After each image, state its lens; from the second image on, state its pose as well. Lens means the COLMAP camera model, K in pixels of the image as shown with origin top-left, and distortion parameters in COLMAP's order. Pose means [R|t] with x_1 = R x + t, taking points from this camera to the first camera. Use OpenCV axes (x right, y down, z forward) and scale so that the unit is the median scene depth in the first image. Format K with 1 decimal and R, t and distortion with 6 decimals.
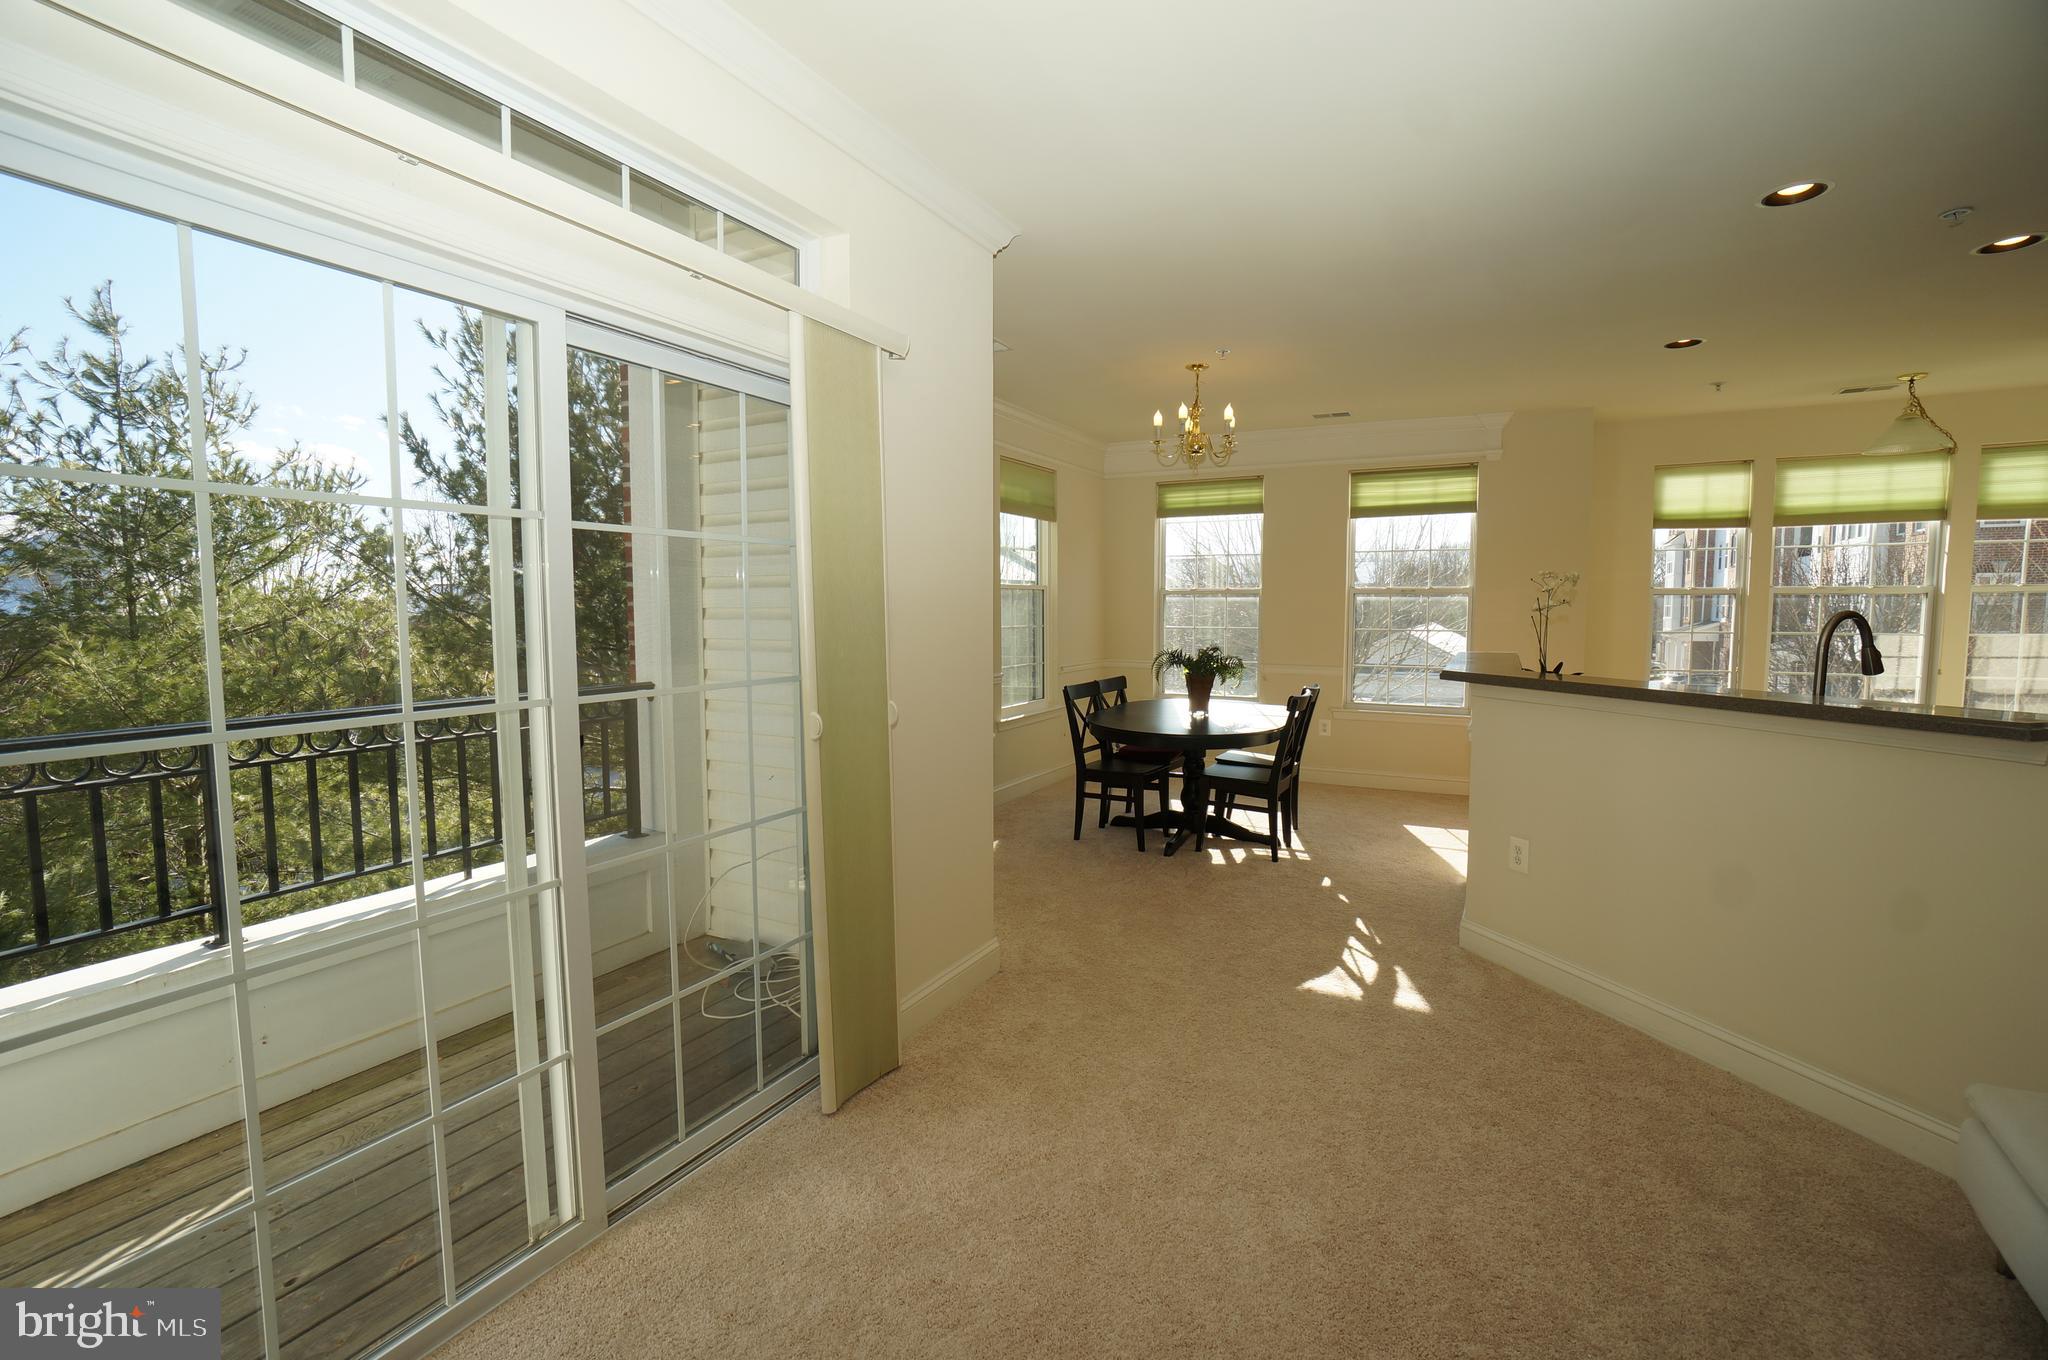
lens RADIAL K [[903.1, 0, 1010.5], [0, 903.1, 679.6], [0, 0, 1]] dist [-0.062018, 0.022116]
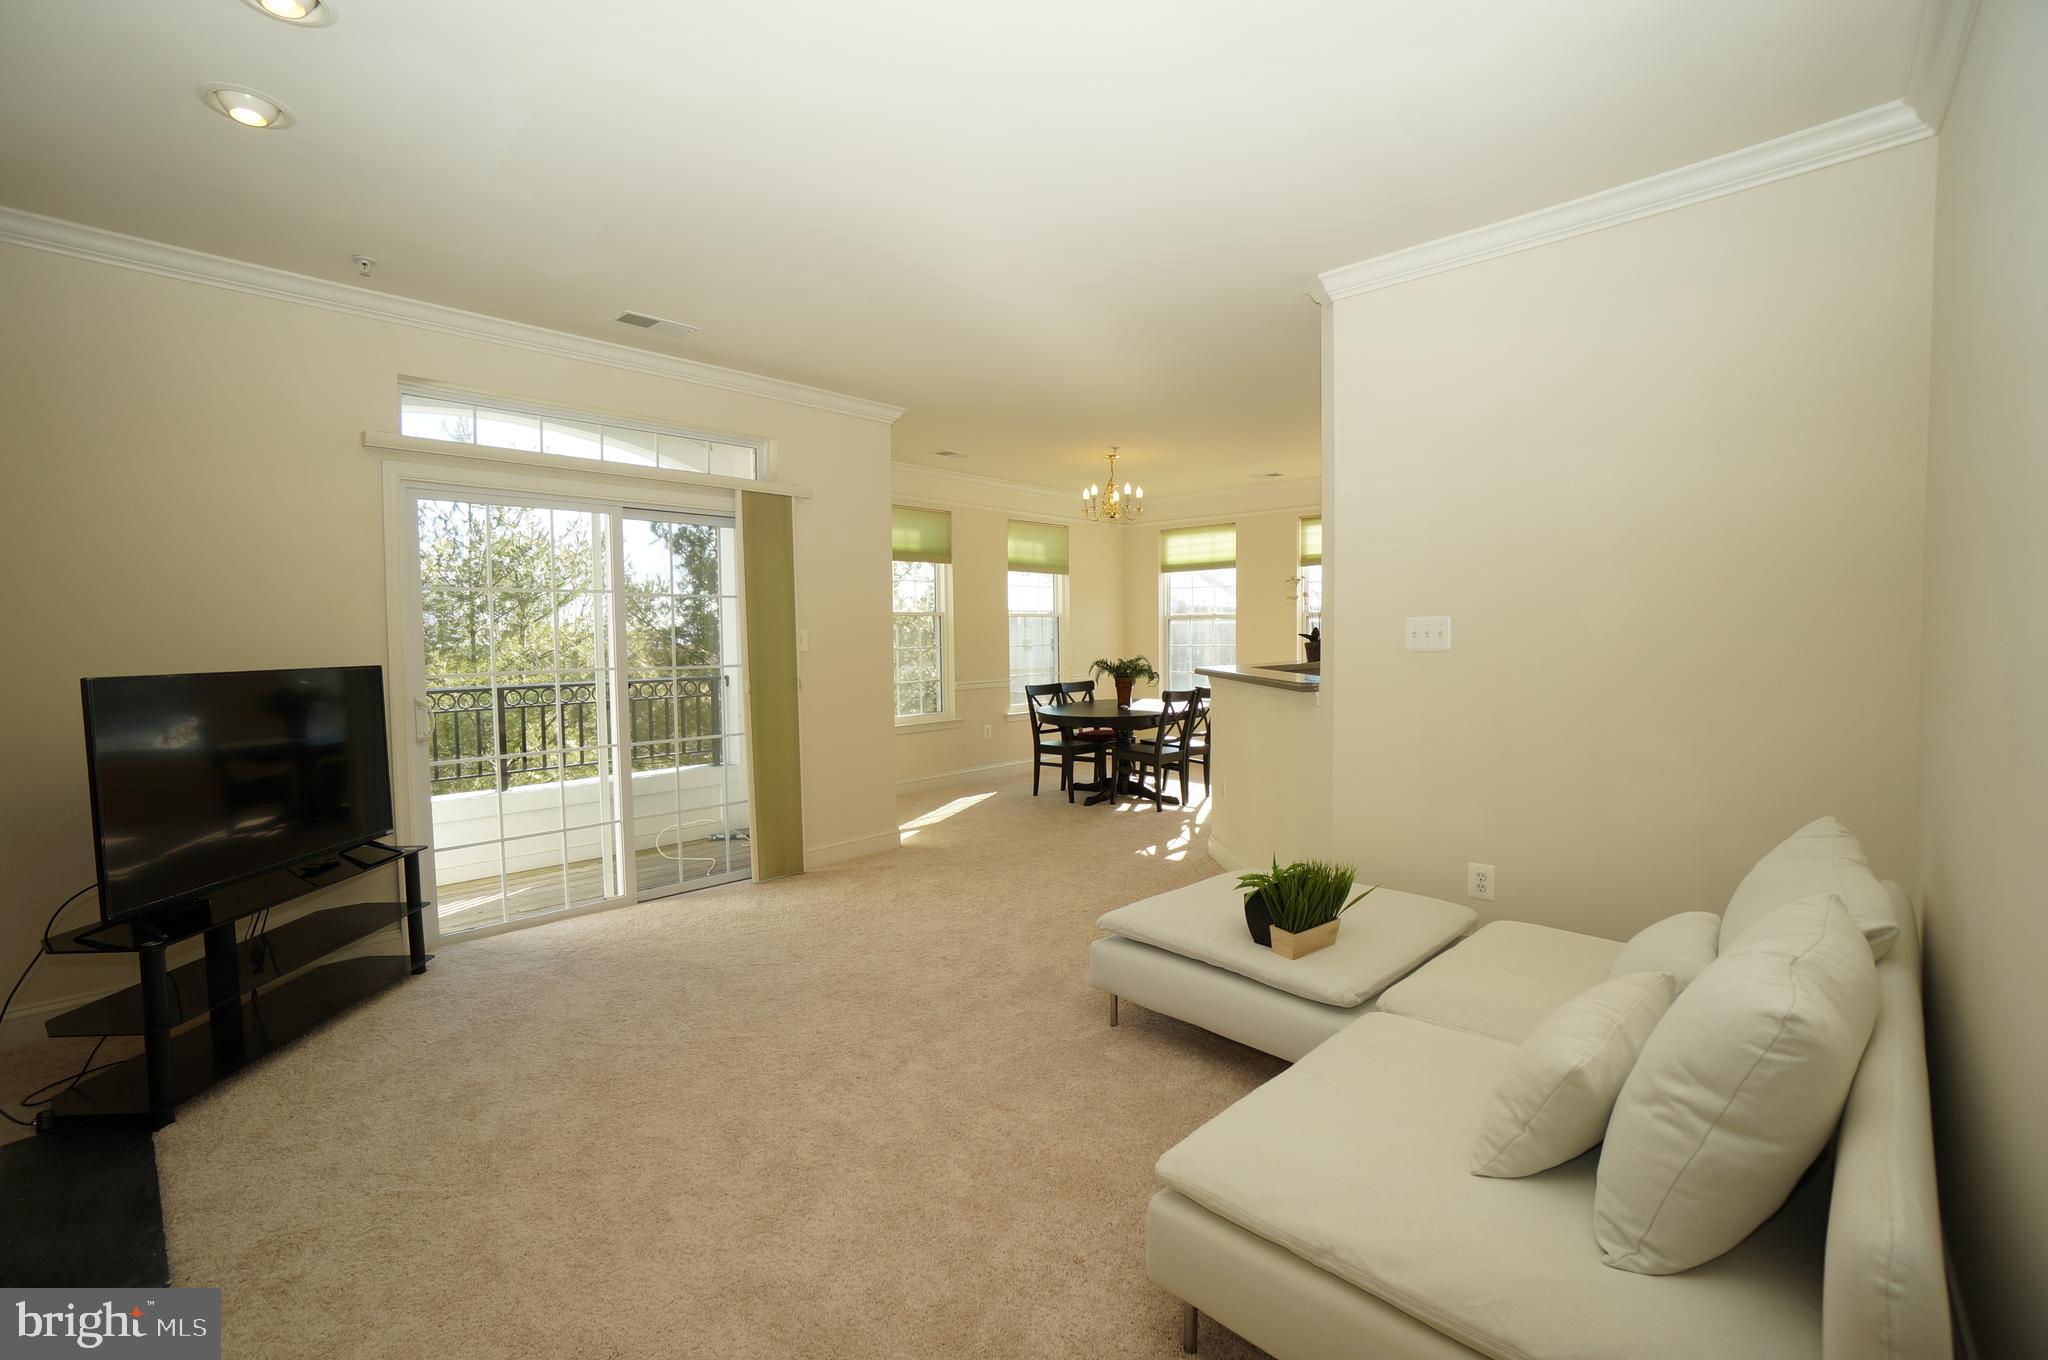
lens RADIAL K [[903.1, 0, 1010.5], [0, 903.1, 679.6], [0, 0, 1]] dist [-0.062018, 0.022116]
pose [[0.969822, -0.001812, -0.243805, 0.159474], [-0.005090, 0.999604, -0.027678, 0.015493], [0.243759, 0.028083, 0.969429, -0.156522]]
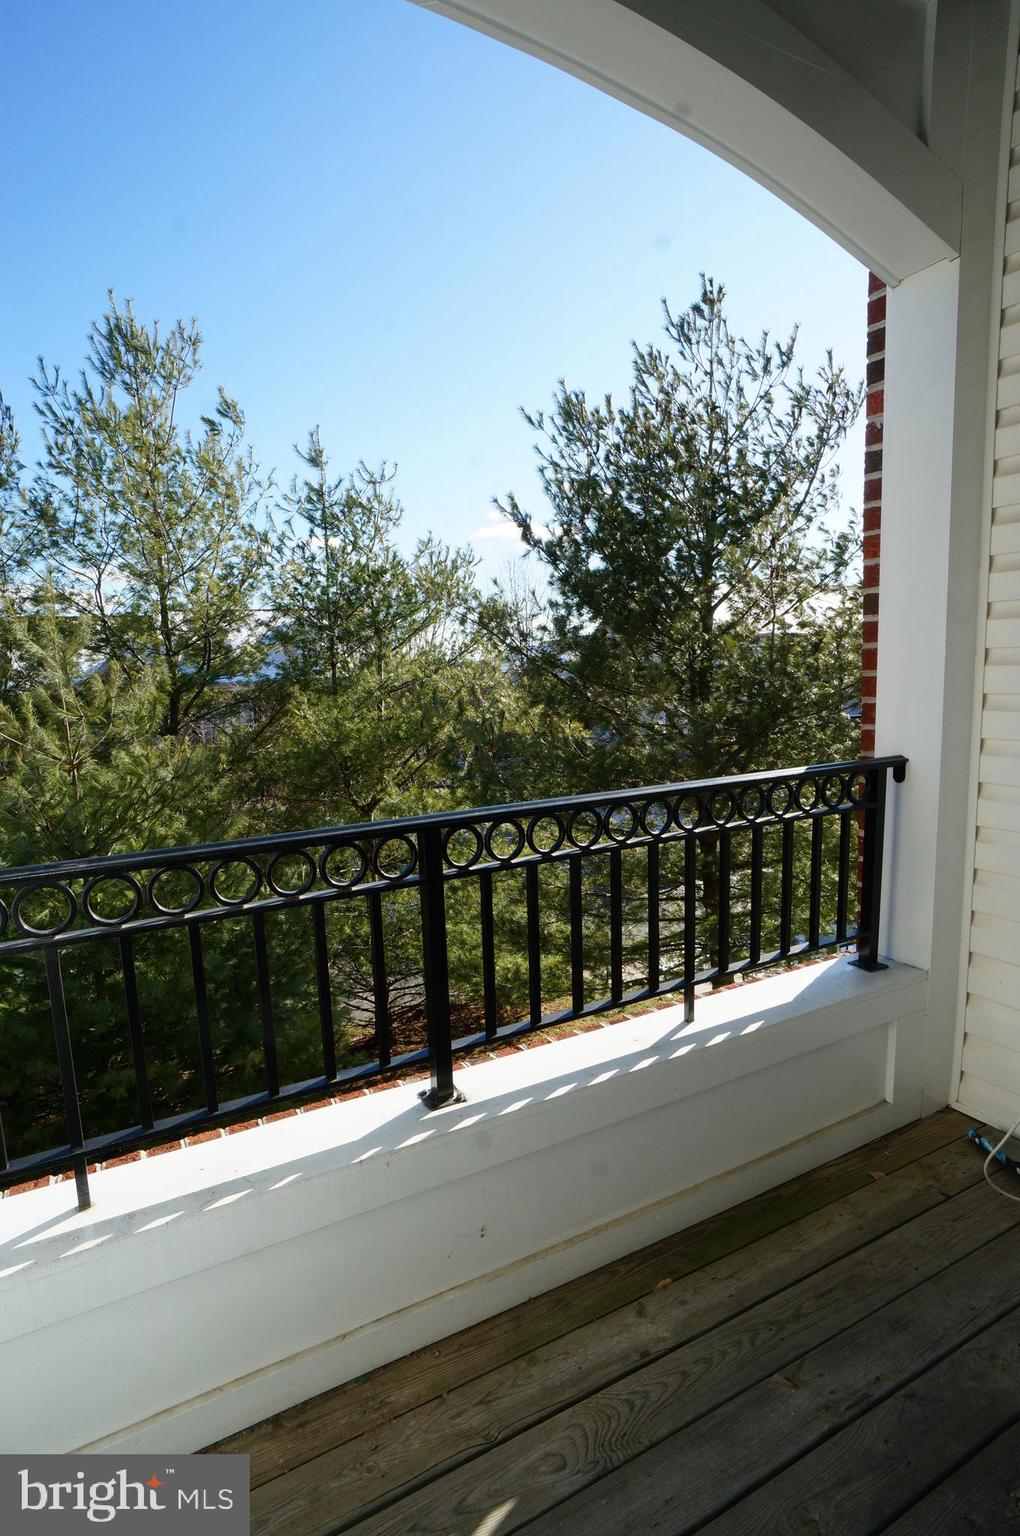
lens RADIAL K [[799.0, 0, 506.3], [0, 799.0, 775.0], [0, 0, 1]] dist [-0.031728, 0.000526]
pose [[0.837710, 0.042568, -0.544453, -0.115157], [-0.003474, 0.997353, 0.072631, -0.013885], [0.546104, -0.058952, 0.835641, 0.108729]]
